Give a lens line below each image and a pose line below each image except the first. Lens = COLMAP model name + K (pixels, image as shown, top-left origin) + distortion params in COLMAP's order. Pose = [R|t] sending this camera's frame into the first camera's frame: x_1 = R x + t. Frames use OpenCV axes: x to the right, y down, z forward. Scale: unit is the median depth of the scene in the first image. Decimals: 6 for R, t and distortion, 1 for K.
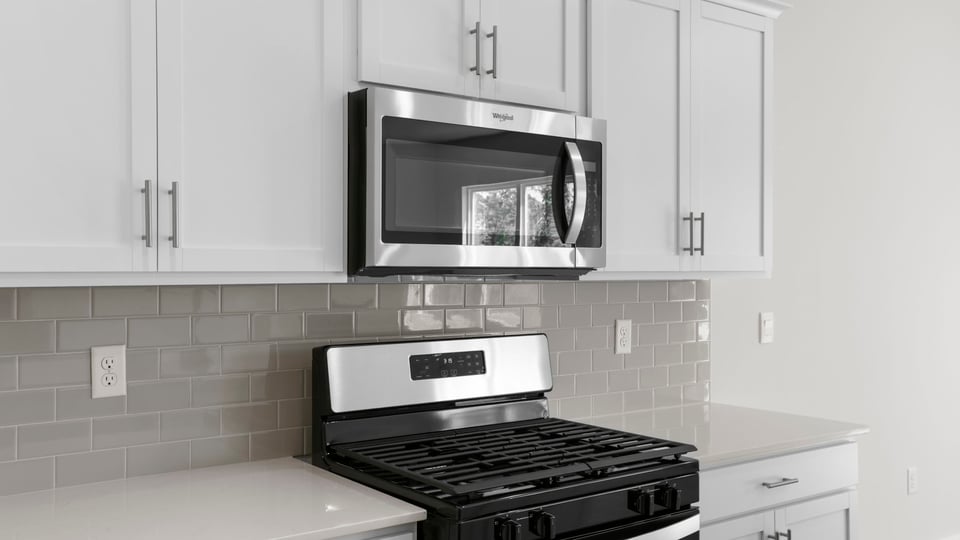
lens RADIAL K [[901.3, 0, 480.0], [0, 901.3, 270.0], [0, 0, 1]] dist [0.040474, 0.004792]
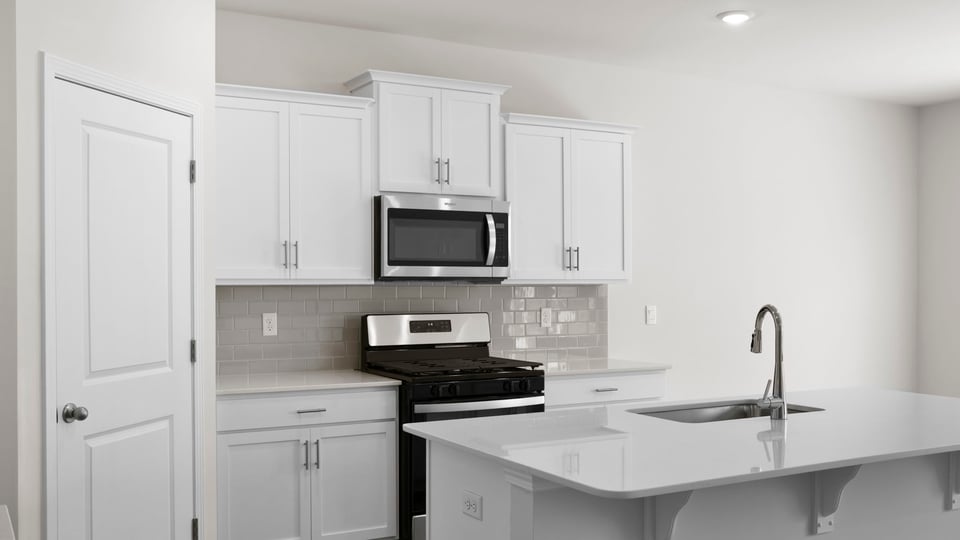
lens RADIAL K [[918.9, 0, 475.7], [0, 918.9, 292.8], [0, 0, 1]] dist [0.043739, 0.010203]
pose [[0.989127, -0.002352, -0.147045, 0.385108], [0.003286, 0.999976, 0.006111, 0.020383], [0.147027, -0.006527, 0.989111, -1.054518]]
